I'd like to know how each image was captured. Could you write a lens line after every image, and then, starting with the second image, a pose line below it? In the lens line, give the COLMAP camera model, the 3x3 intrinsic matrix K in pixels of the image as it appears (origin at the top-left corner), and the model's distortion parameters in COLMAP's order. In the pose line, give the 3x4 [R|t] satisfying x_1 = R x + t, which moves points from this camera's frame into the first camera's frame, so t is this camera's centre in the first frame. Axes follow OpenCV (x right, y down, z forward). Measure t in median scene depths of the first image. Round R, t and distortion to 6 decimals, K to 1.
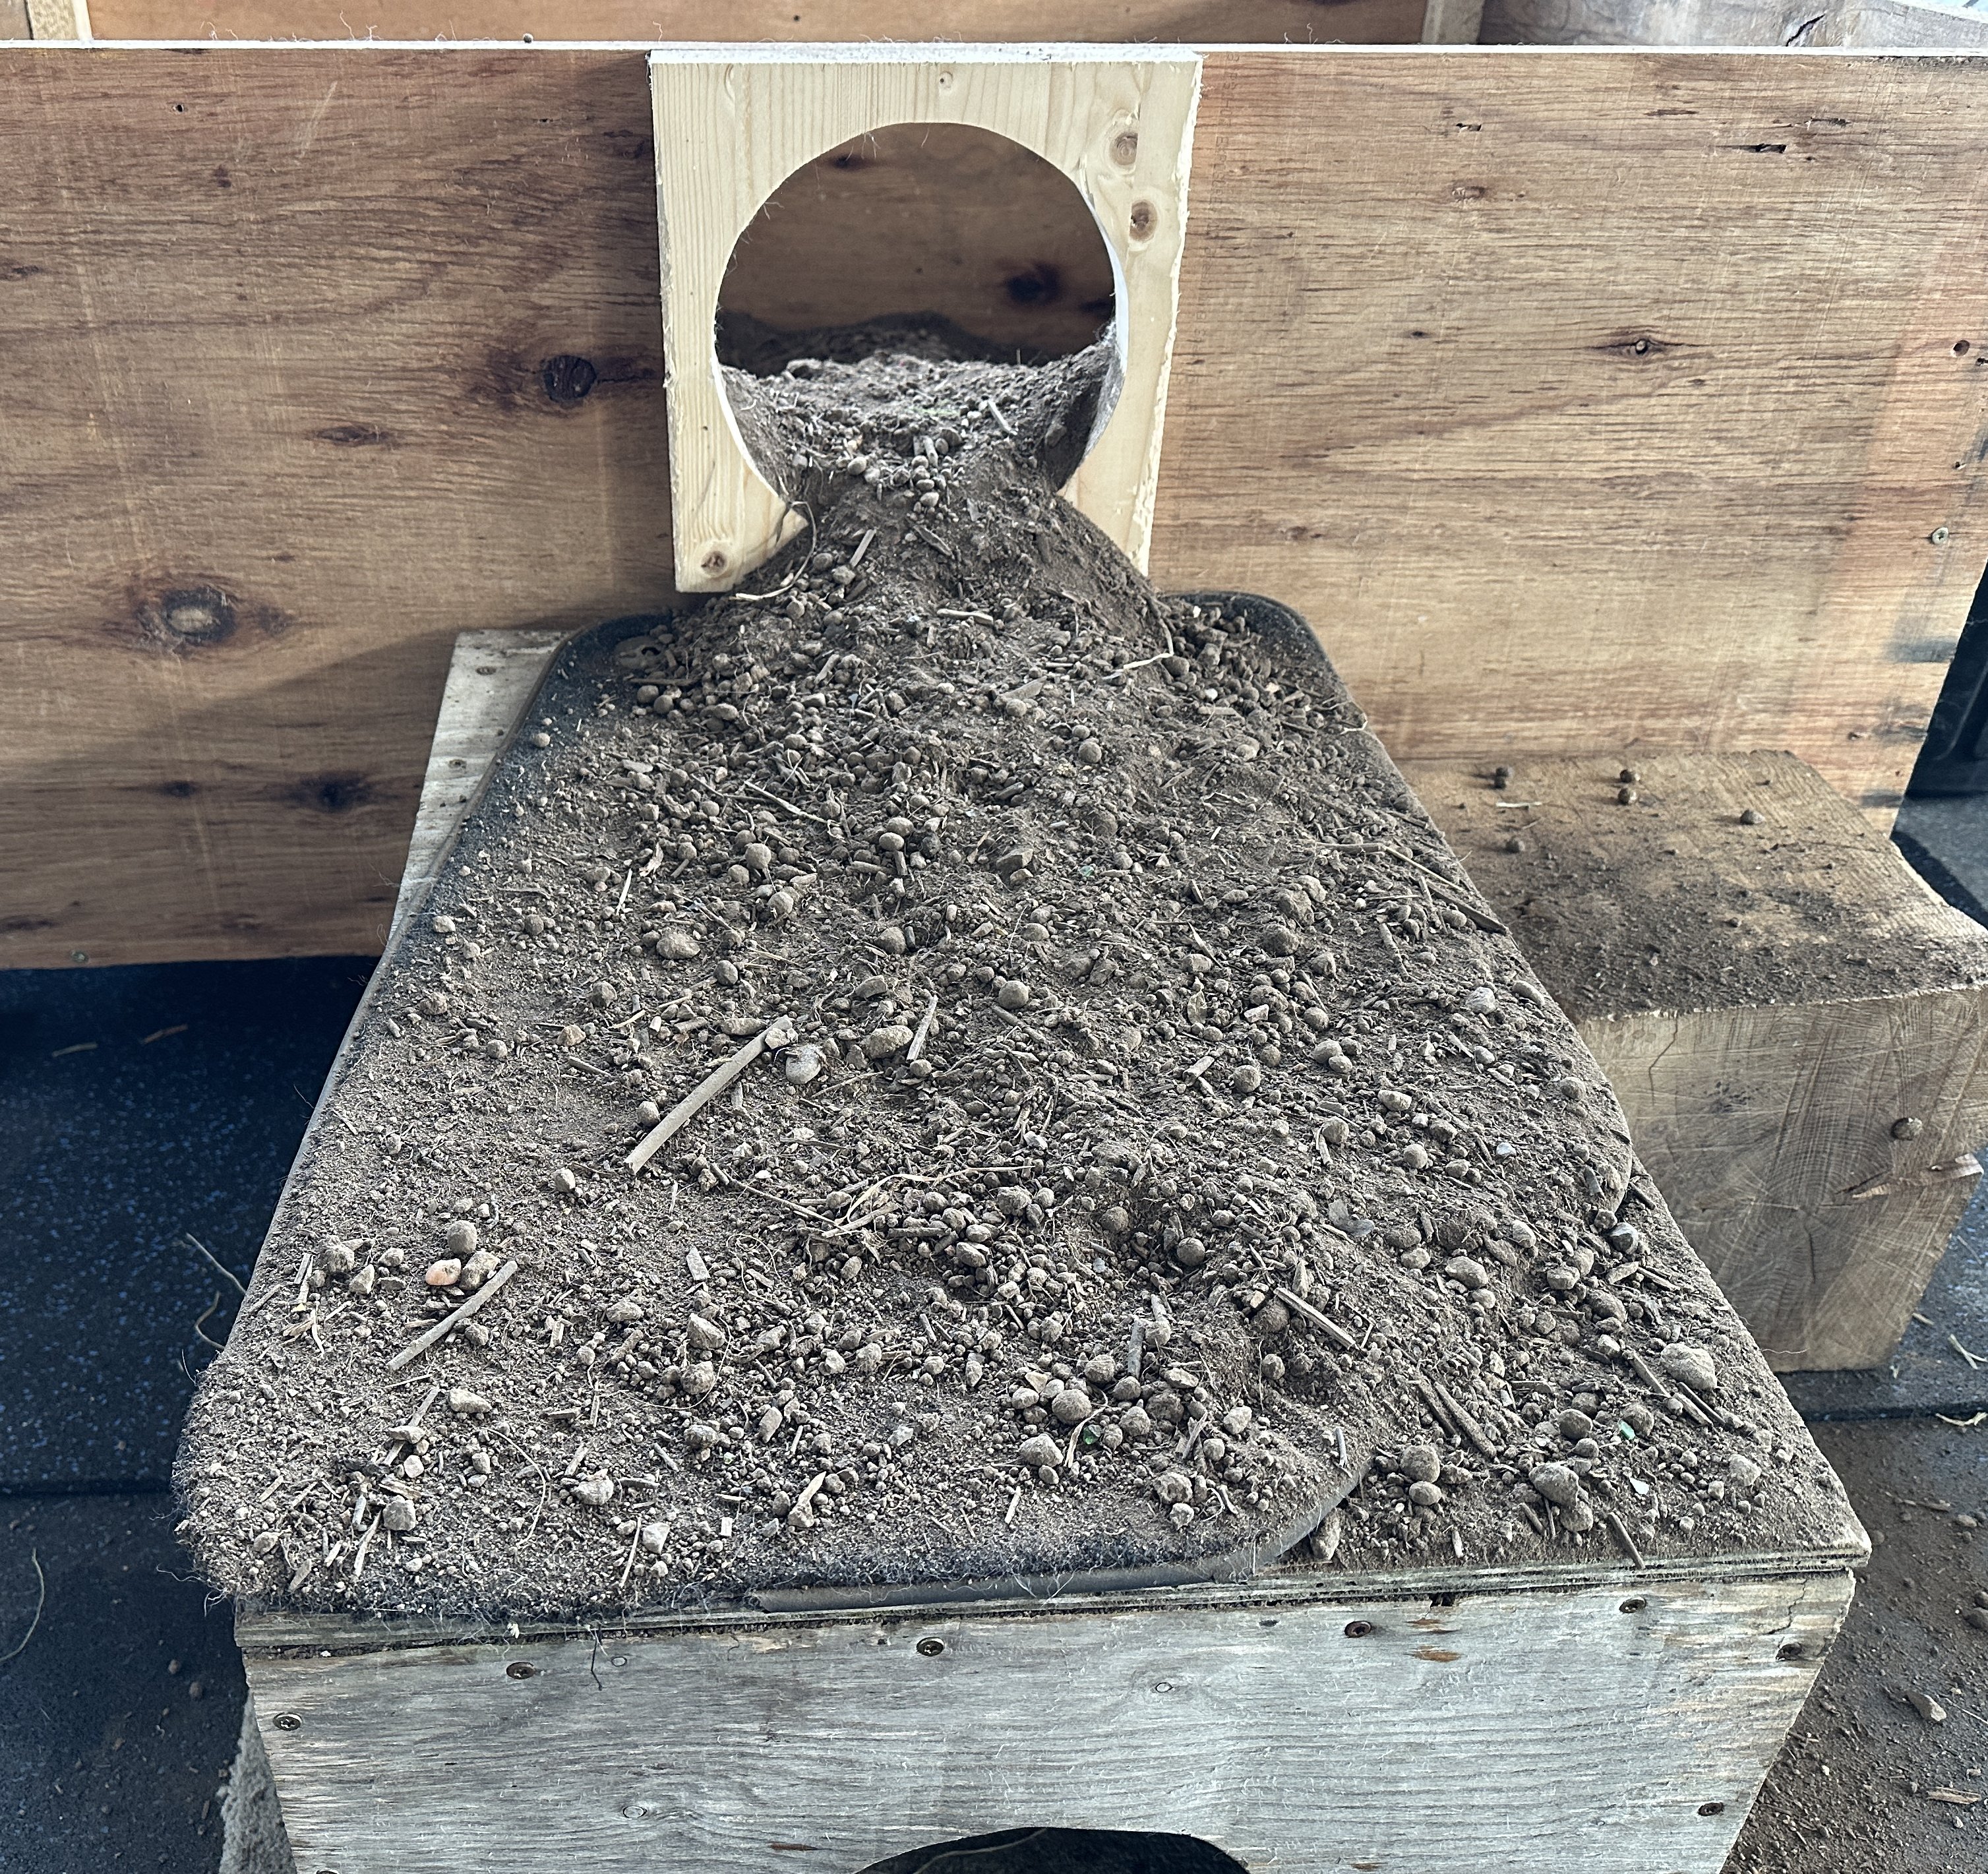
lens RADIAL K [[1806.1, 0, 812.2], [0, 1806.1, 947.7], [0, 0, 1]] dist [0.122991, -0.201195]
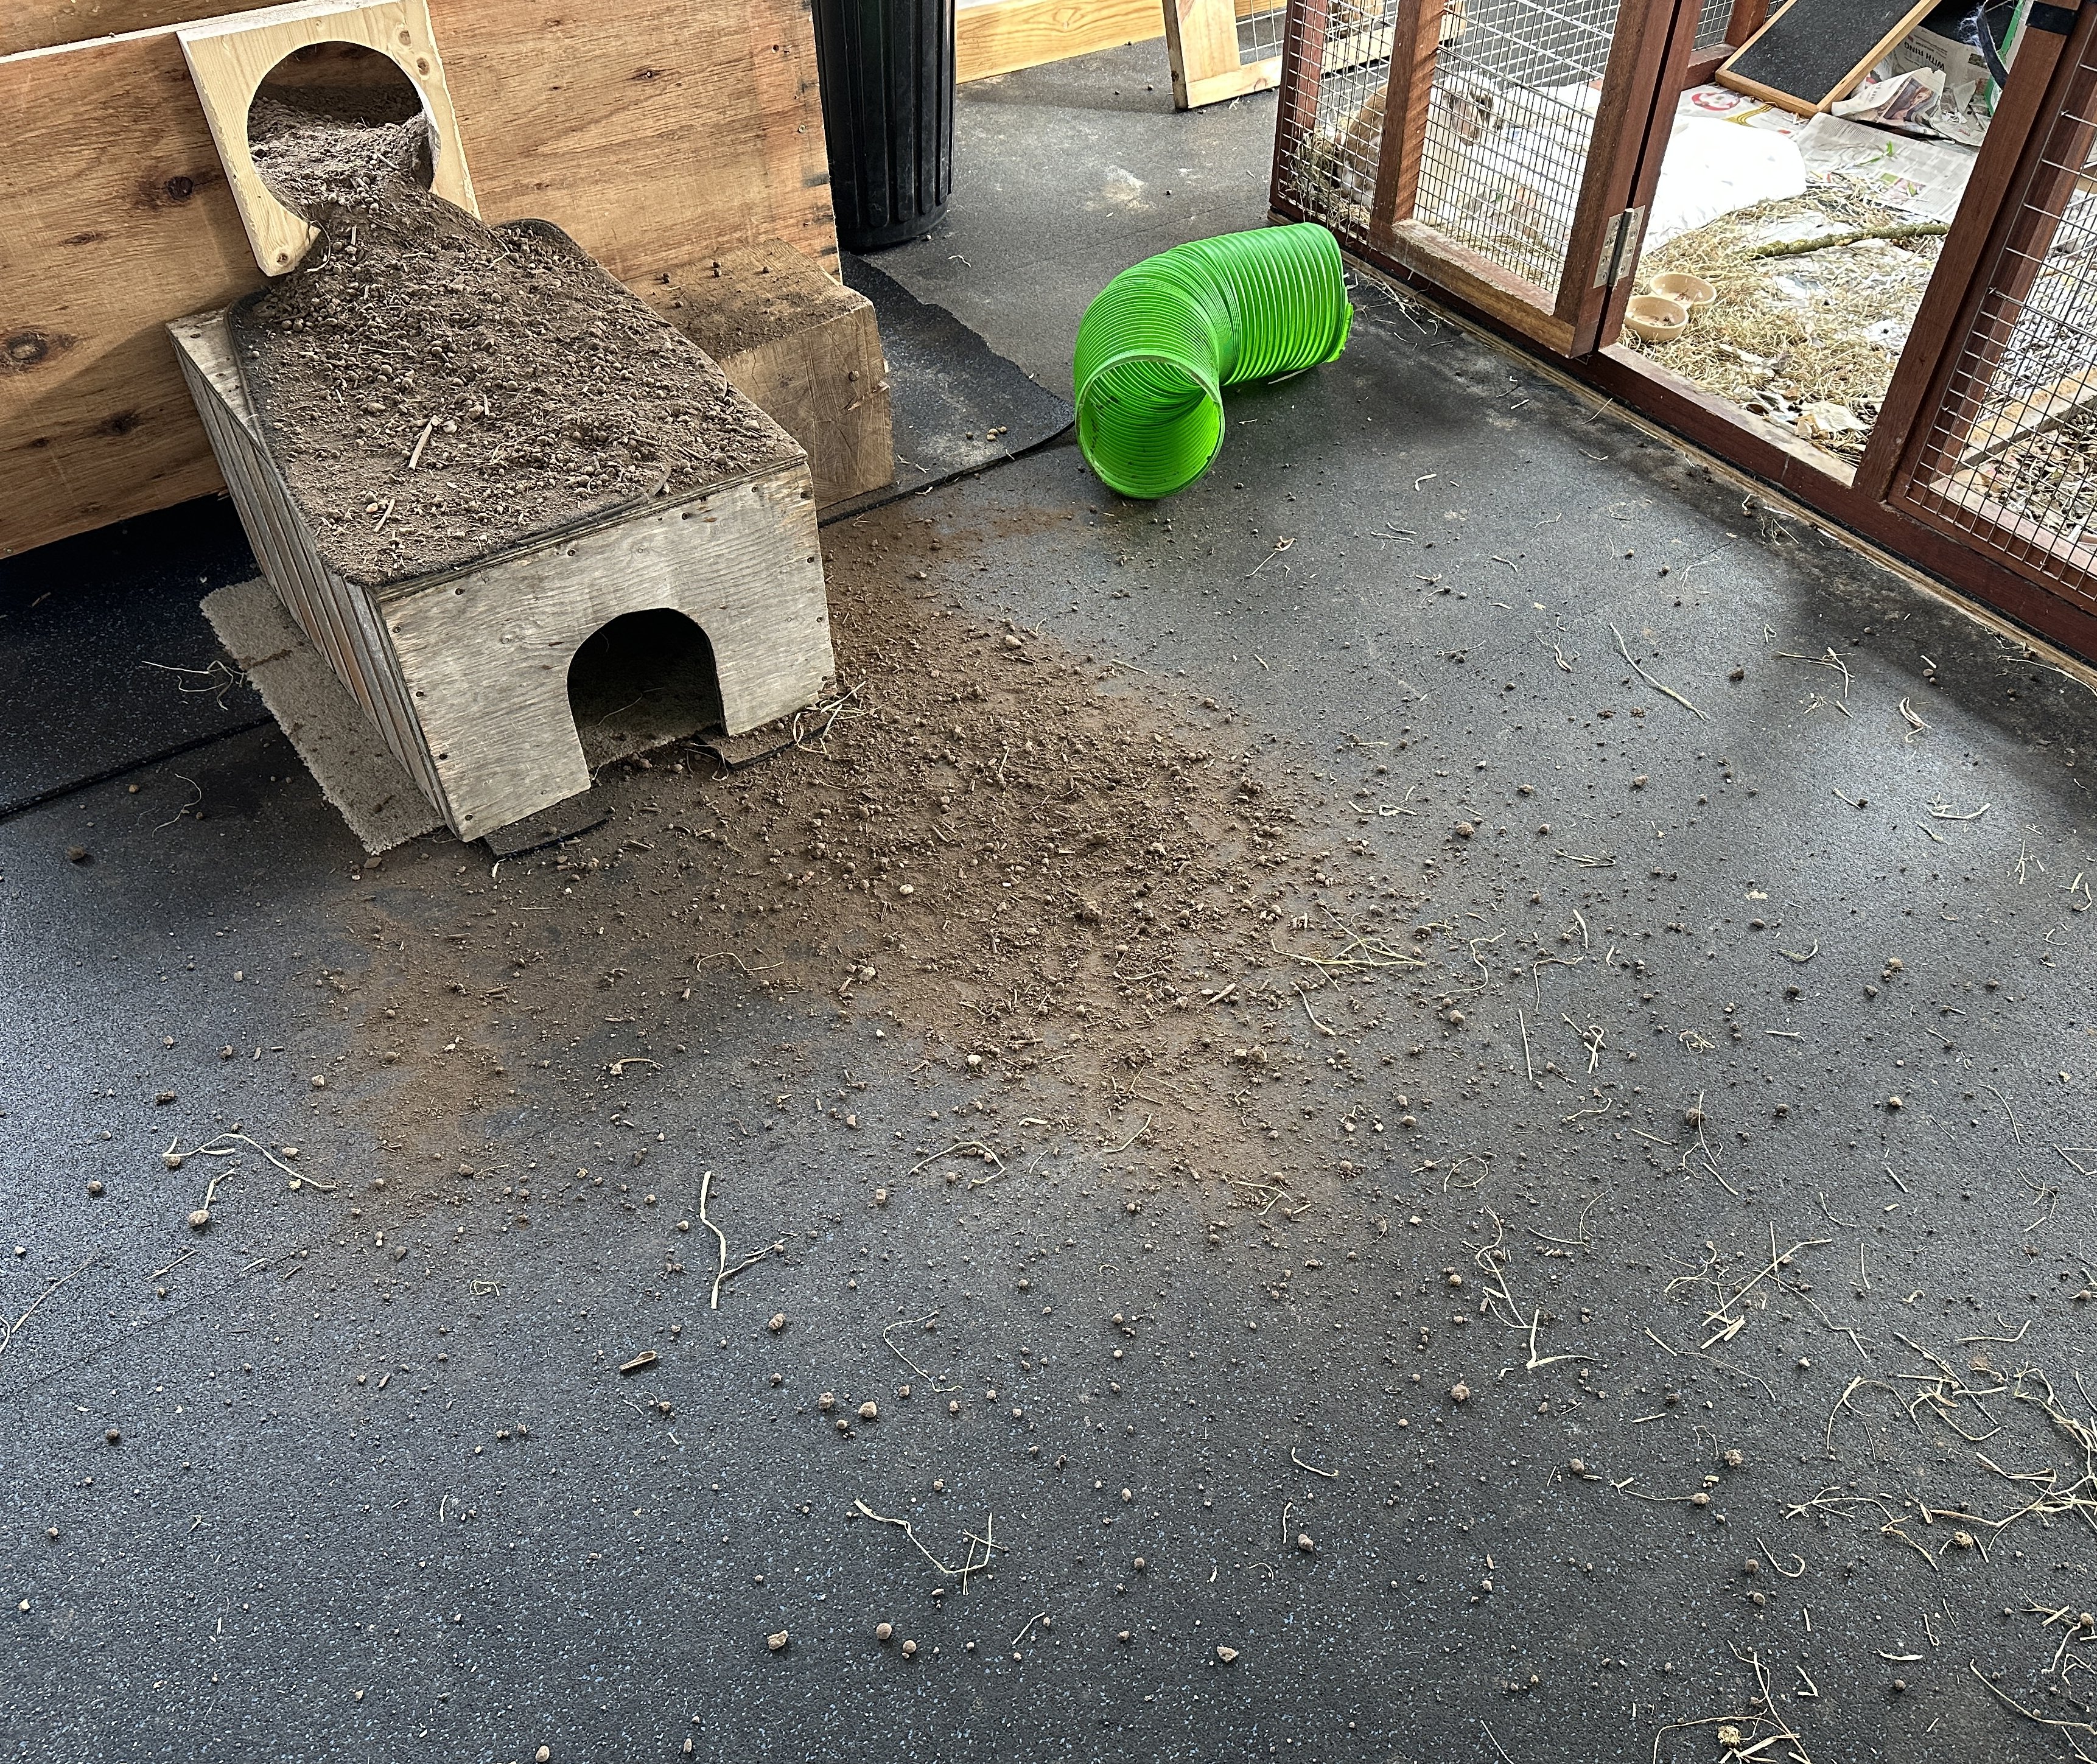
lens RADIAL K [[1682.4, 0, 1116.0], [0, 1682.4, 893.0], [0, 0, 1]] dist [0.025639, -0.036835]
pose [[0.822969, -0.388769, 0.414222, -0.379534], [0.295813, 0.915768, 0.271780, 0.232748], [-0.484991, -0.101134, 0.868652, -1.347107]]
